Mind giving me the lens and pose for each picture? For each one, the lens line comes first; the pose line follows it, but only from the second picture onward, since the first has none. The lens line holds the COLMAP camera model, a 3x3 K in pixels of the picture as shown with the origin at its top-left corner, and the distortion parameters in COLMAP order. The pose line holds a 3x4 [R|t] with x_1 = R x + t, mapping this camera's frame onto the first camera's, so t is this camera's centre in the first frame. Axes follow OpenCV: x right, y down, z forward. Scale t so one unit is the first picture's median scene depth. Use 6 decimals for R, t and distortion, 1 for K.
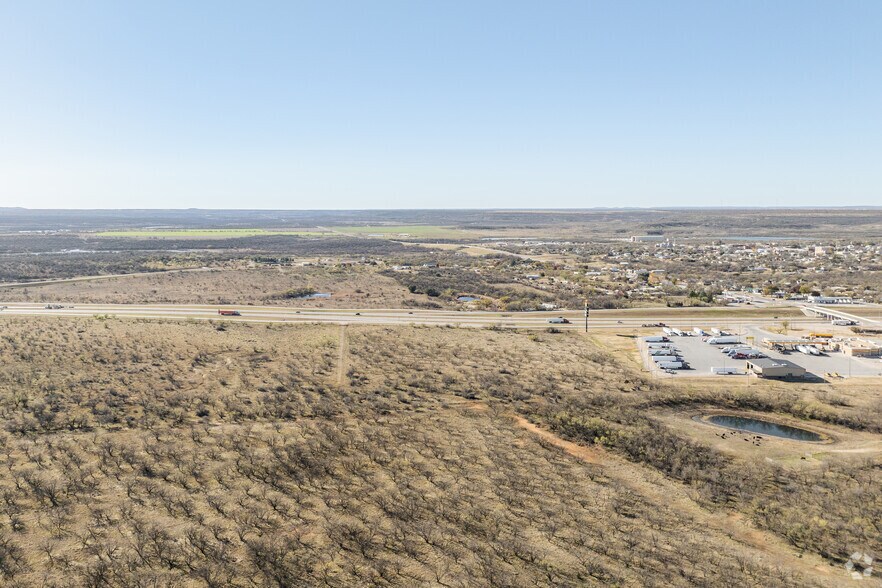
lens RADIAL K [[749.8, 0, 440.9], [0, 749.8, 293.0], [0, 0, 1]] dist [-0.042814, 0.002342]
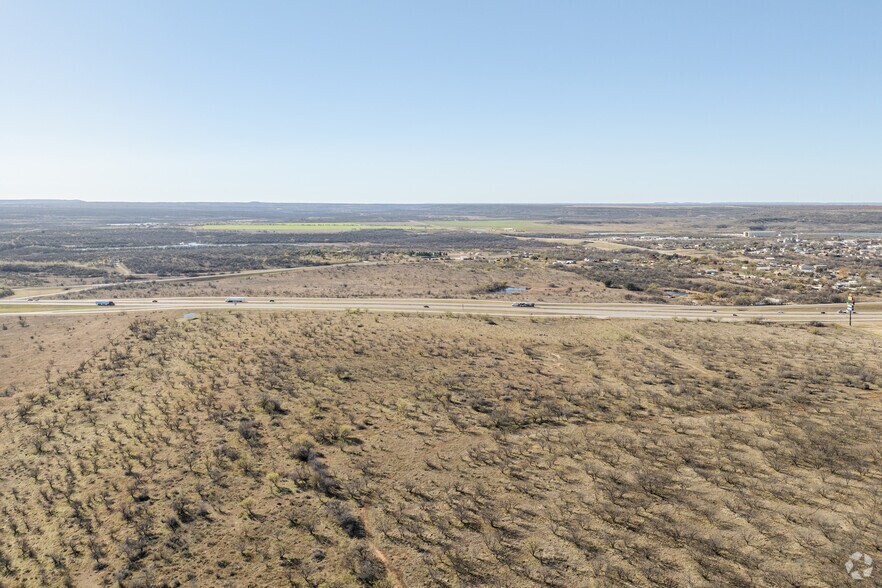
lens RADIAL K [[749.8, 0, 442.5], [0, 749.8, 293.7], [0, 0, 1]] dist [-0.042814, 0.002342]
pose [[0.999864, 0.001317, 0.016463, -0.193527], [-0.001463, 0.999960, 0.008870, -0.000064], [-0.016451, -0.008893, 0.999825, -0.002199]]
